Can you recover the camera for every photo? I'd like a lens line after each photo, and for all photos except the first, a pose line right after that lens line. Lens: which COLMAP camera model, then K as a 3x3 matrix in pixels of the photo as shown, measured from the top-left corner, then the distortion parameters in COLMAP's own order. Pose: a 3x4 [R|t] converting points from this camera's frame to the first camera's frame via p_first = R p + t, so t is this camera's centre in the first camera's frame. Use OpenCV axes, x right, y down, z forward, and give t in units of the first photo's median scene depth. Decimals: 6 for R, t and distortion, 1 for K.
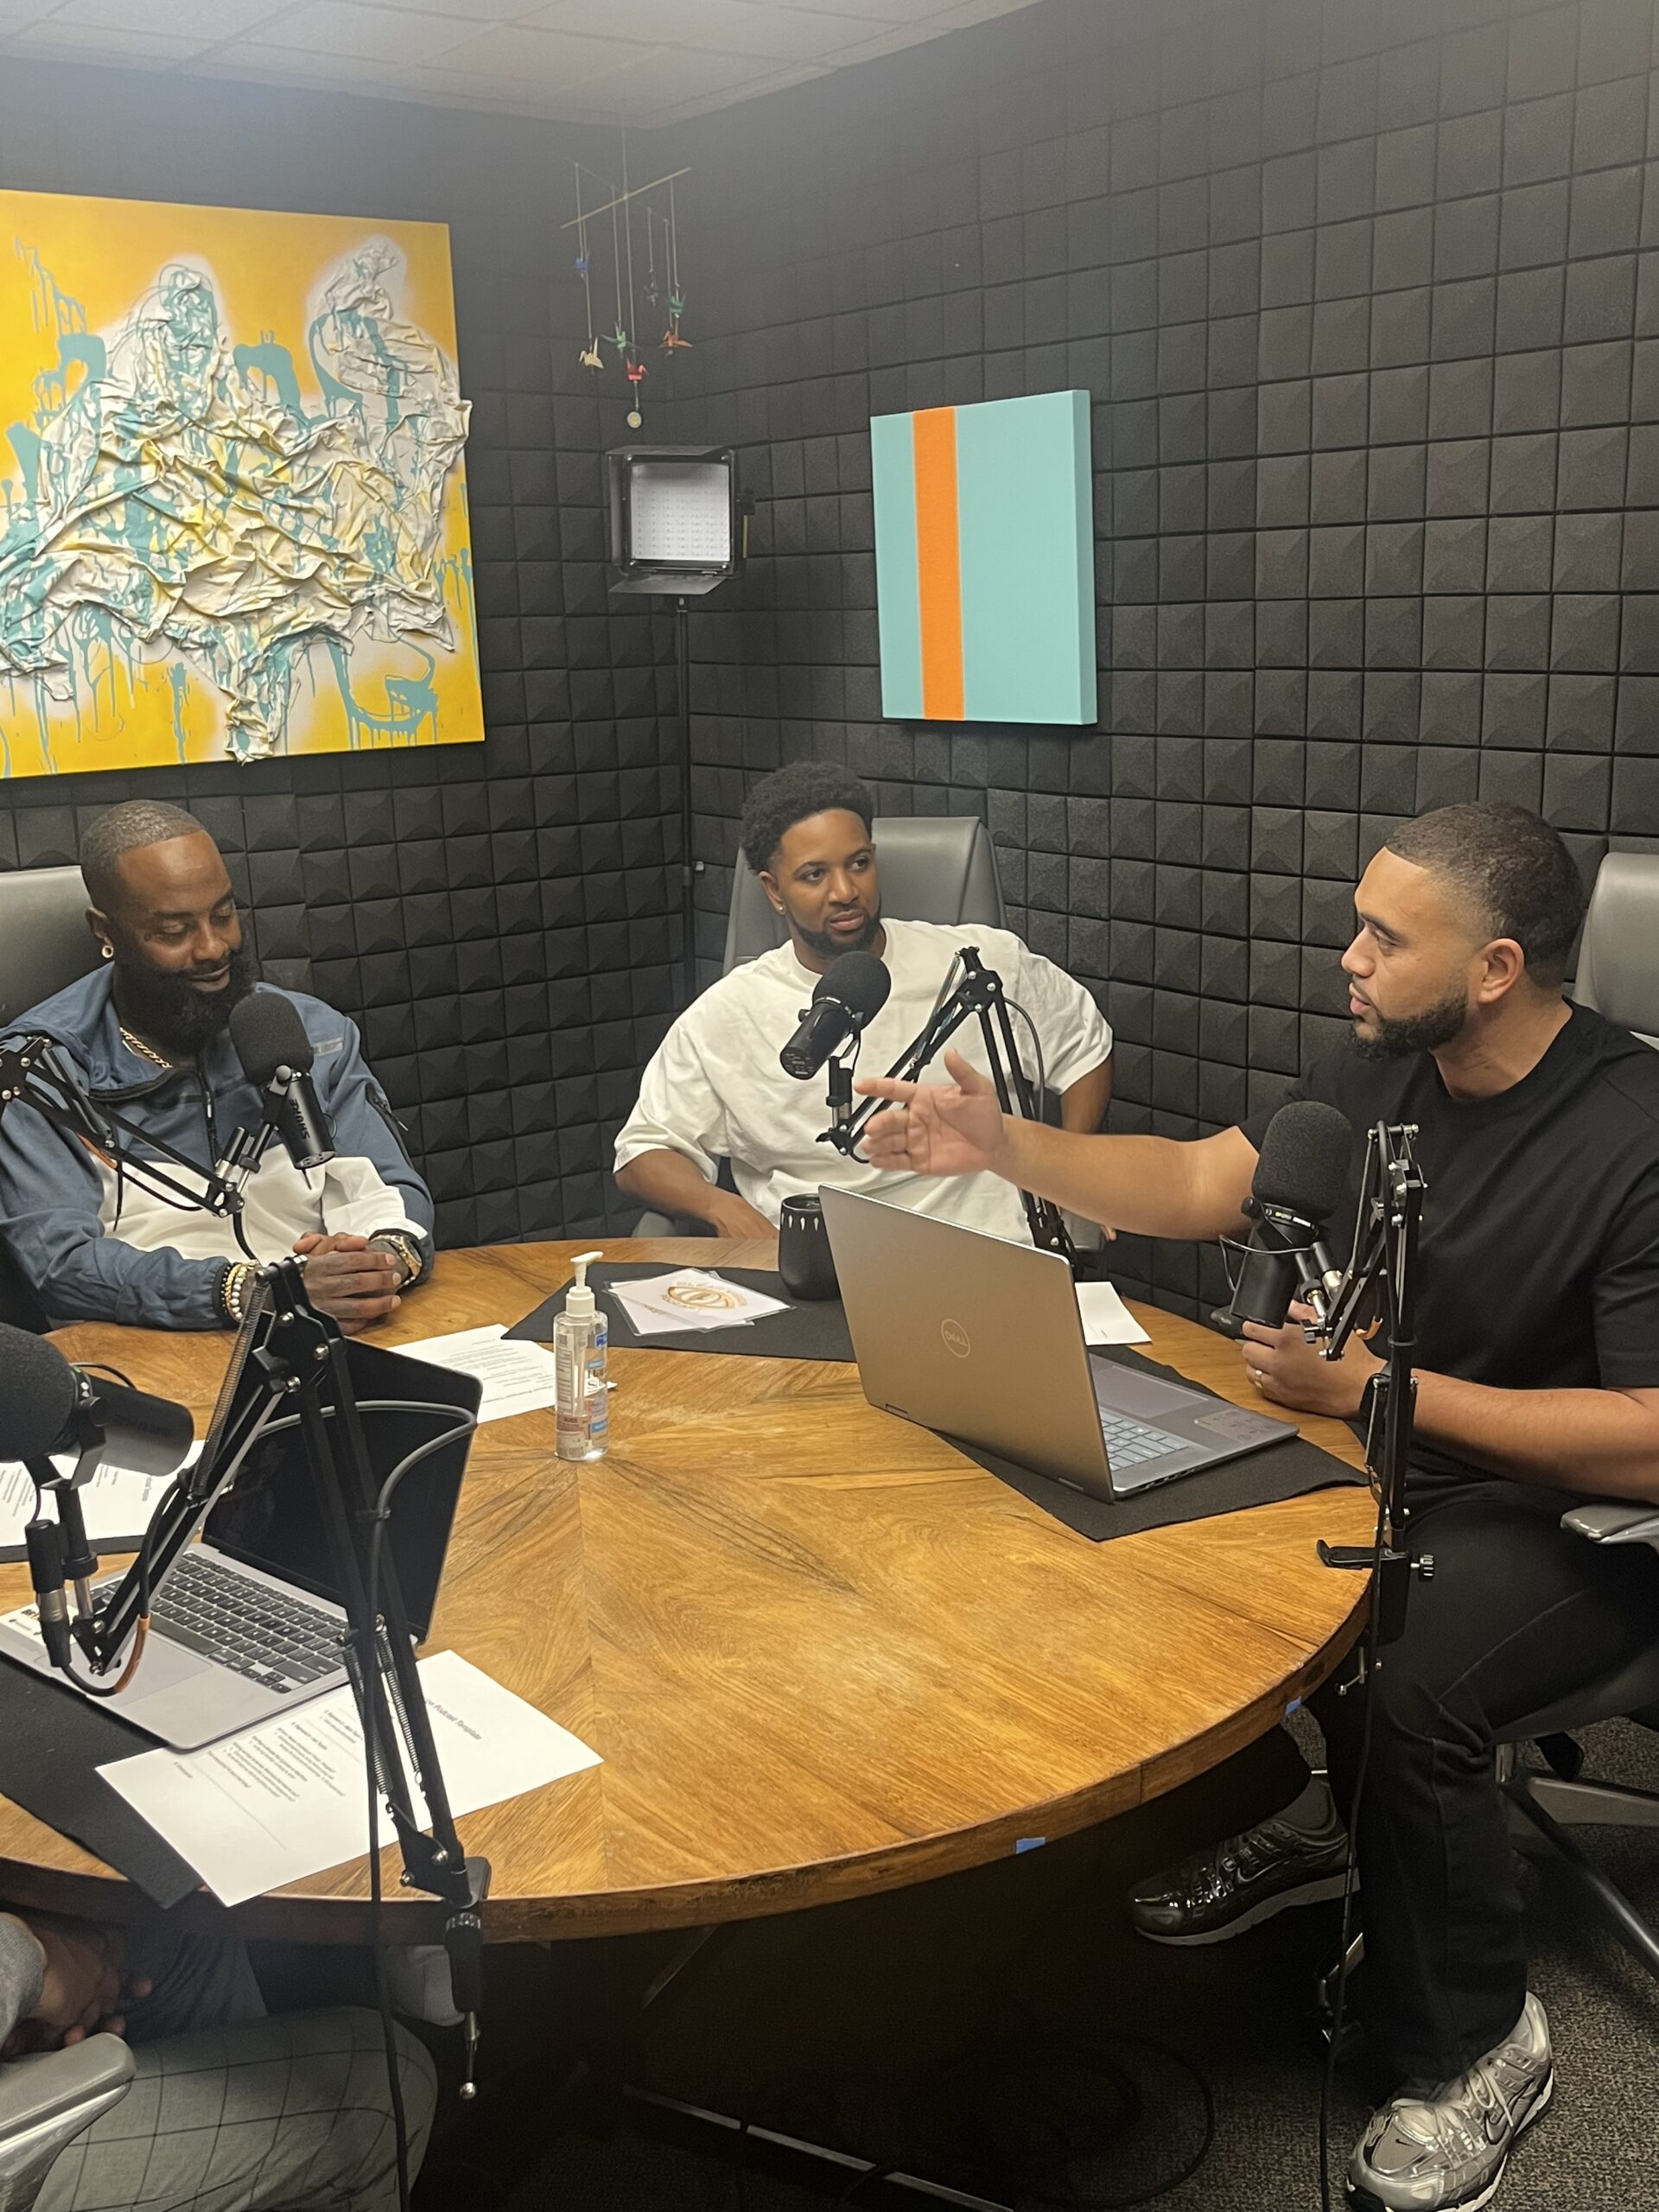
lens RADIAL K [[2149.5, 0, 828.1], [0, 2149.5, 1101.2], [0, 0, 1]] dist [0.002528, 0.000000]
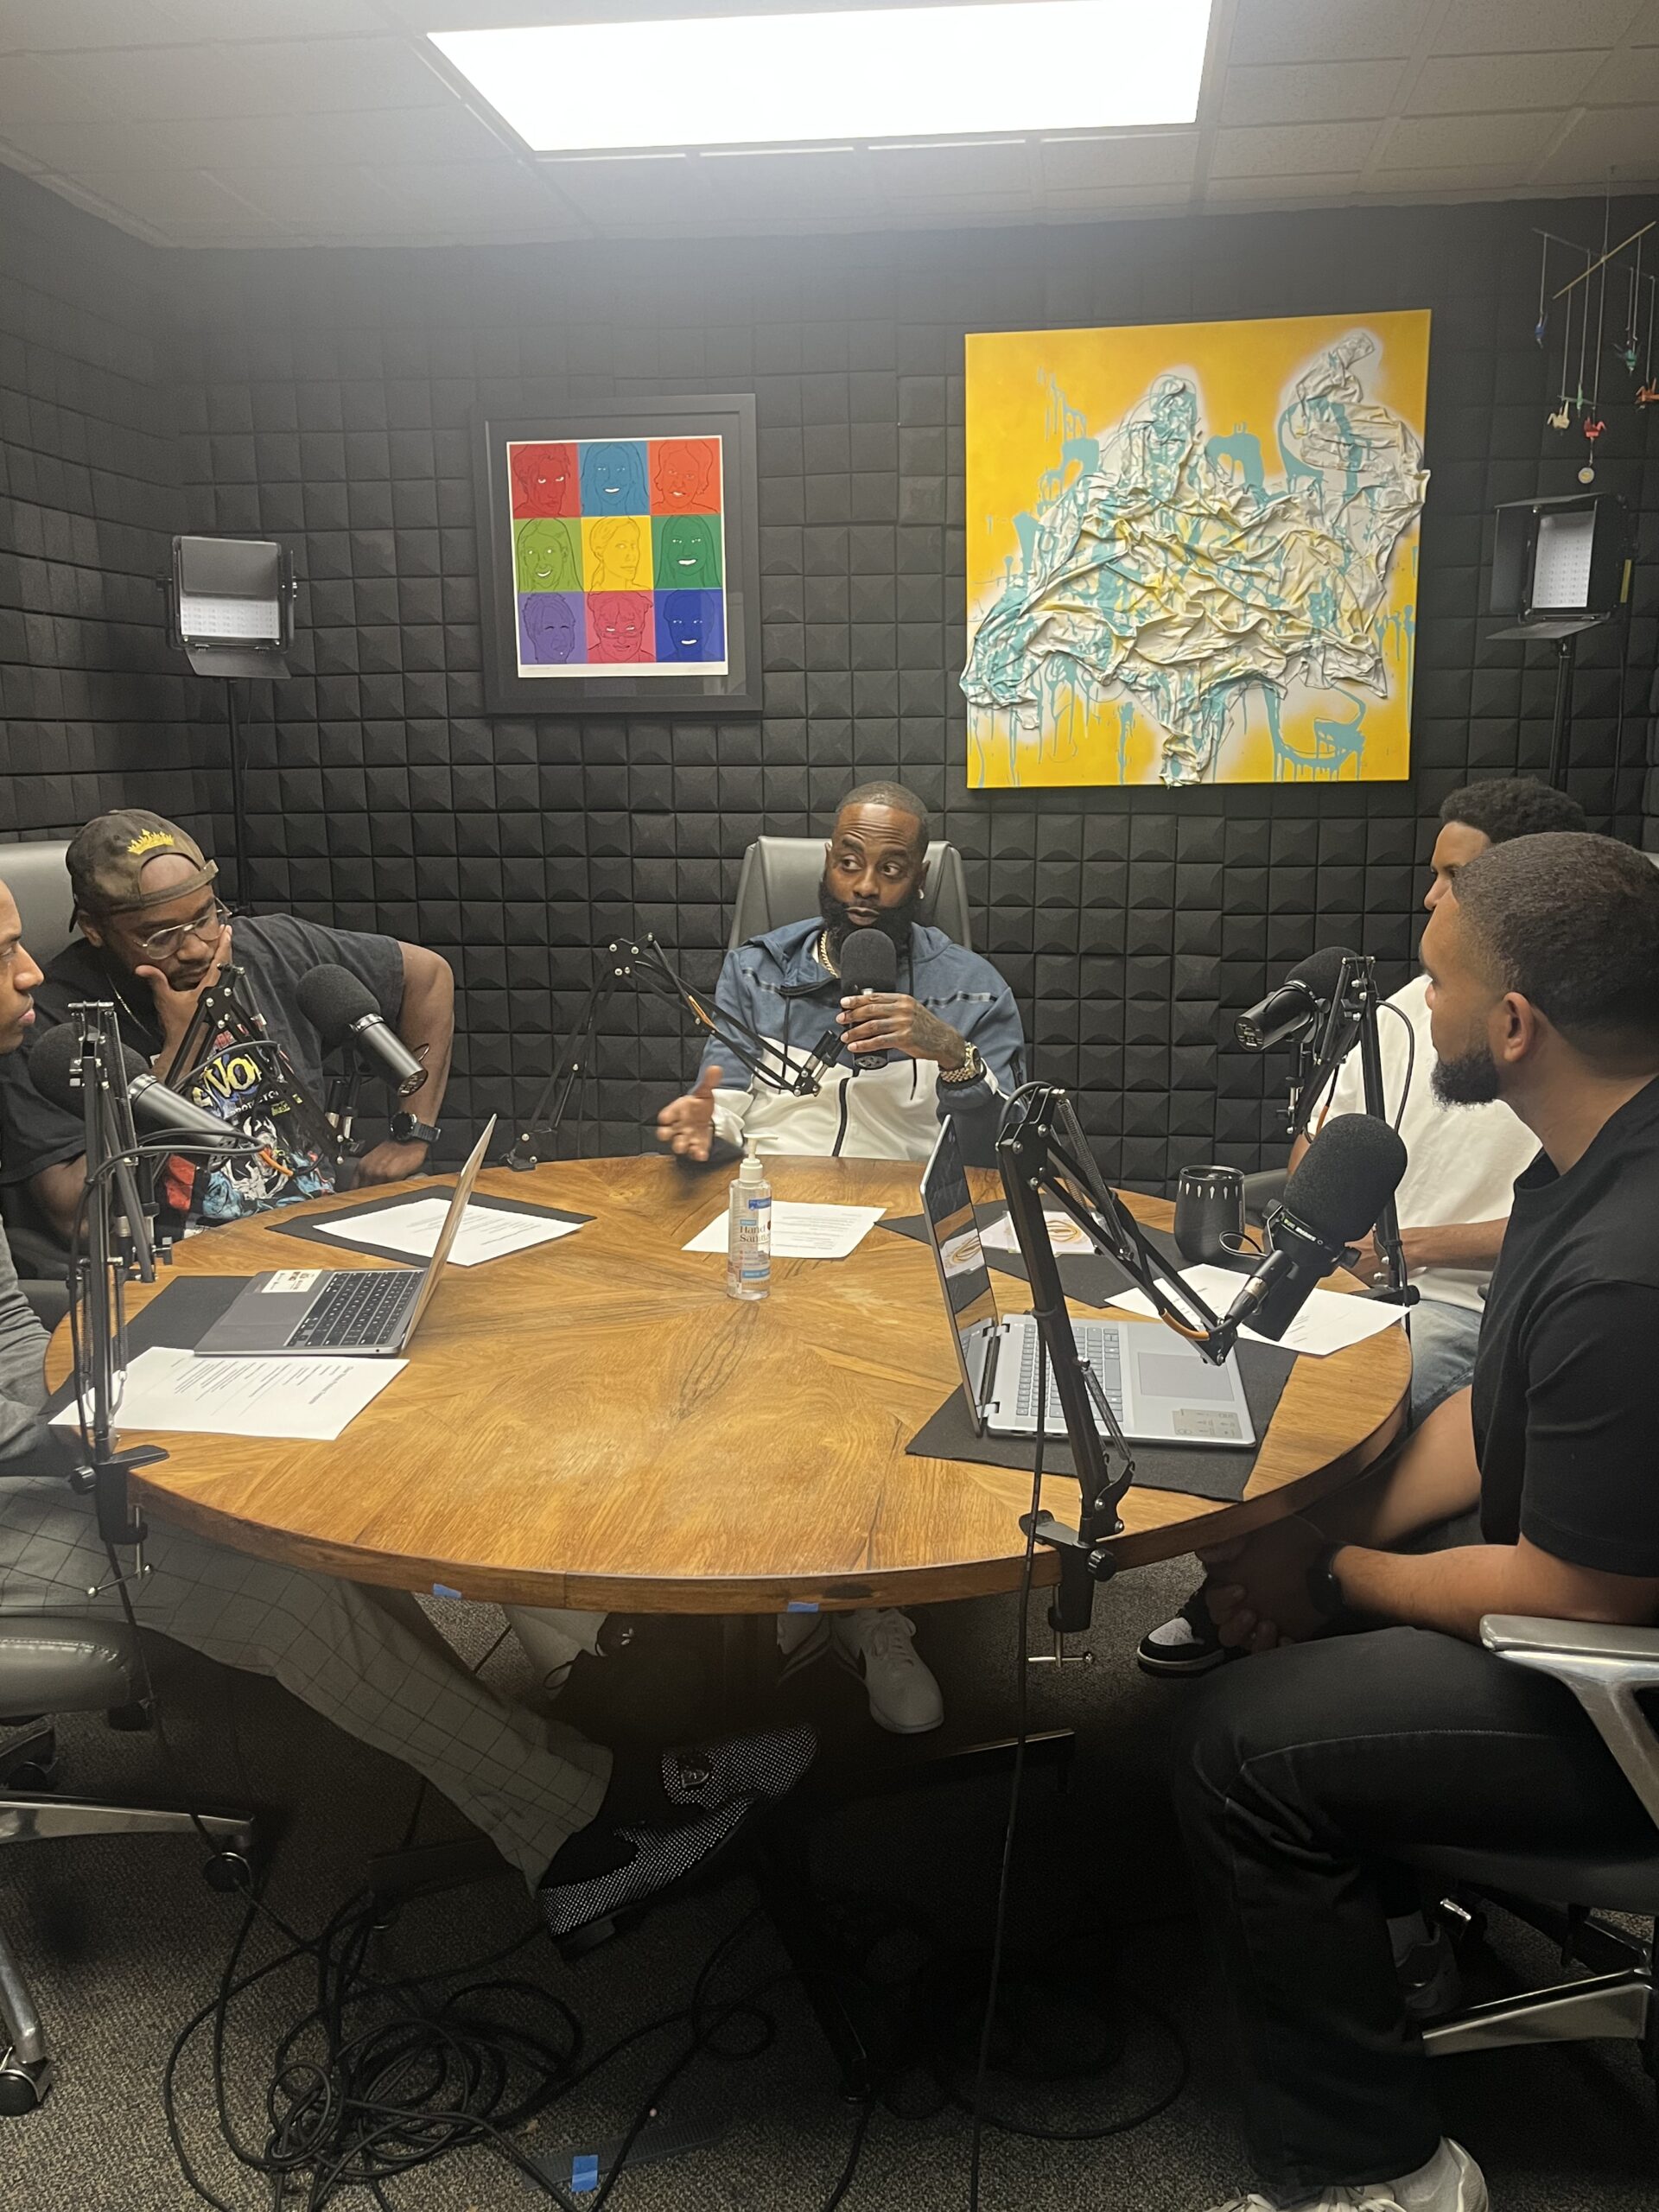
lens RADIAL K [[1828.8, 0, 830.2], [0, 1828.8, 1116.6], [0, 0, 1]] dist [-0.003136, 0.003546]
pose [[0.705299, 0.161310, -0.690314, 0.330637], [-0.170156, 0.983822, 0.056047, -0.001132], [0.688187, 0.077932, 0.721336, 0.148845]]
